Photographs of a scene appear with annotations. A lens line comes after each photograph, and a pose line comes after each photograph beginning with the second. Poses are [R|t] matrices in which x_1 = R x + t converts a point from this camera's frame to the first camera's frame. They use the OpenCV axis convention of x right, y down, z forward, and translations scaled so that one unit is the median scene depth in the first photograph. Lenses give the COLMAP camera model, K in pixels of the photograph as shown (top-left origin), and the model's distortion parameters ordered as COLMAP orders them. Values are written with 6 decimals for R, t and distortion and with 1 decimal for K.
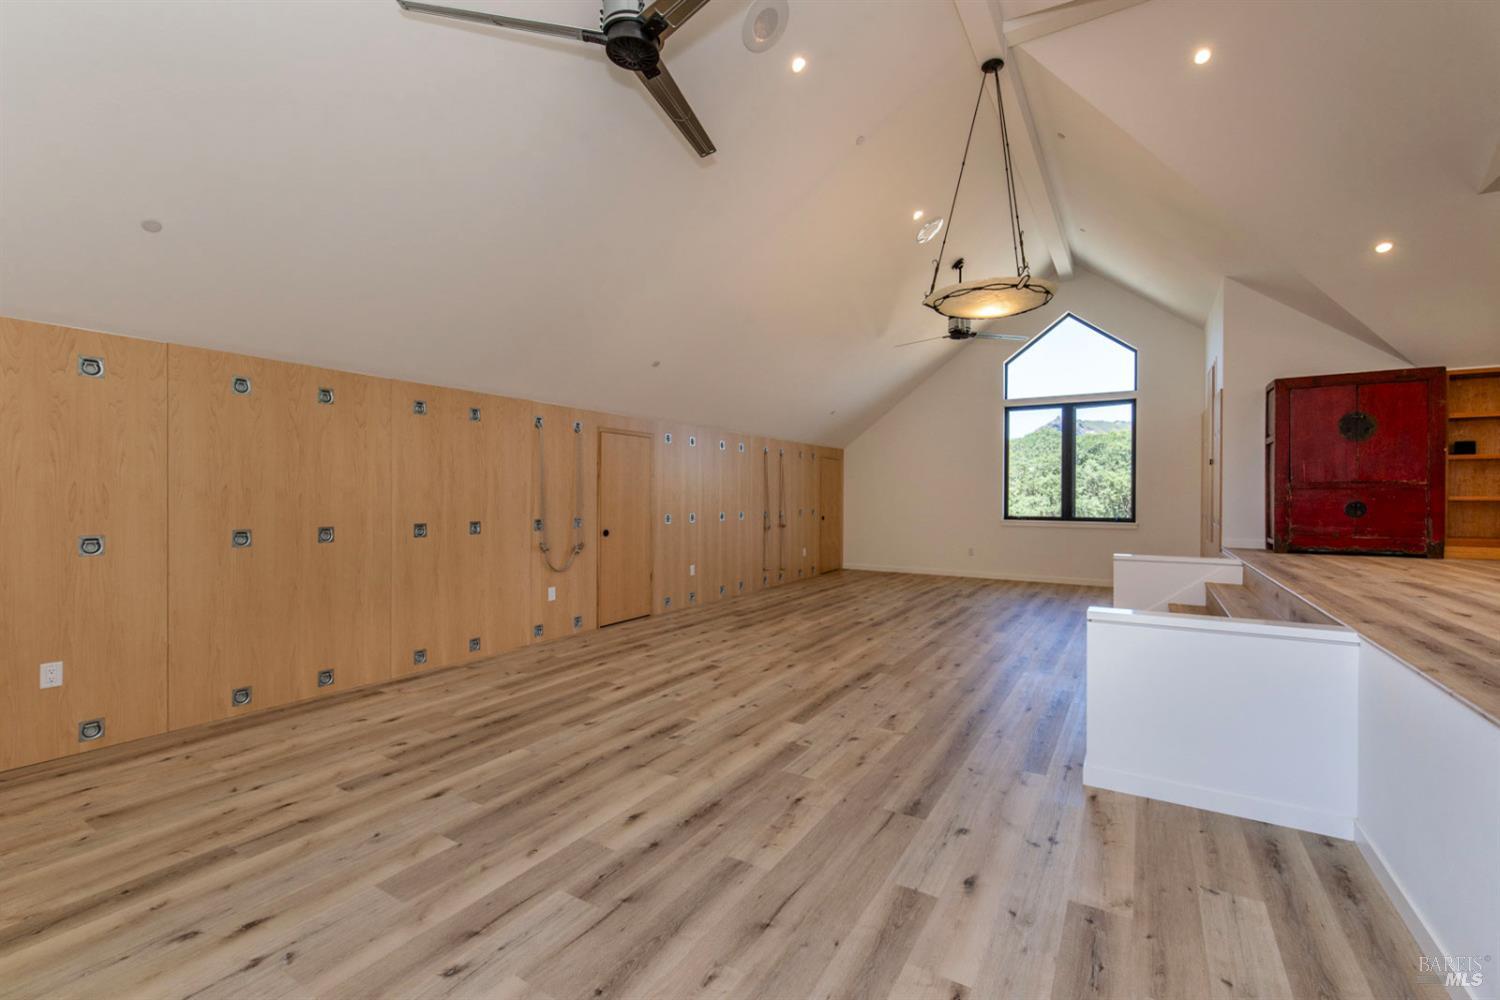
lens RADIAL K [[659.7, 0, 750.0], [0, 659.7, 500.0], [0, 0, 1]] dist [-0.003783, -0.000475]
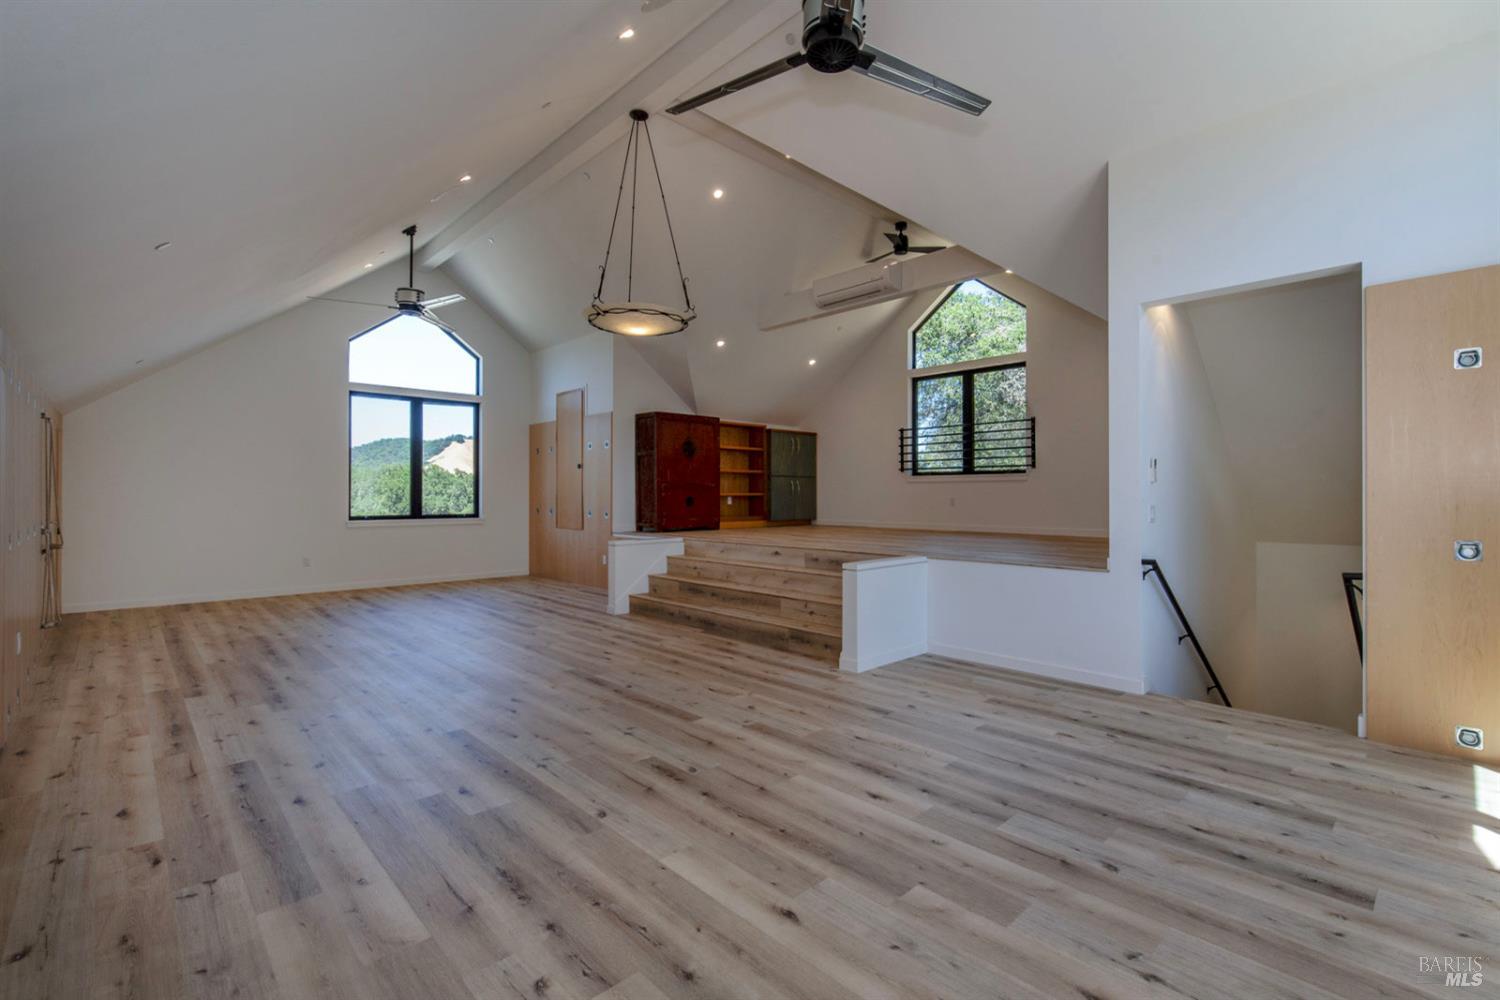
lens RADIAL K [[659.7, 0, 750.0], [0, 659.7, 500.0], [0, 0, 1]] dist [-0.003783, -0.000475]
pose [[0.266268, -0.017095, 0.963747, -0.990053], [0.009681, 0.999840, 0.015060, -0.026958], [-0.963850, 0.005320, 0.266391, 0.695514]]
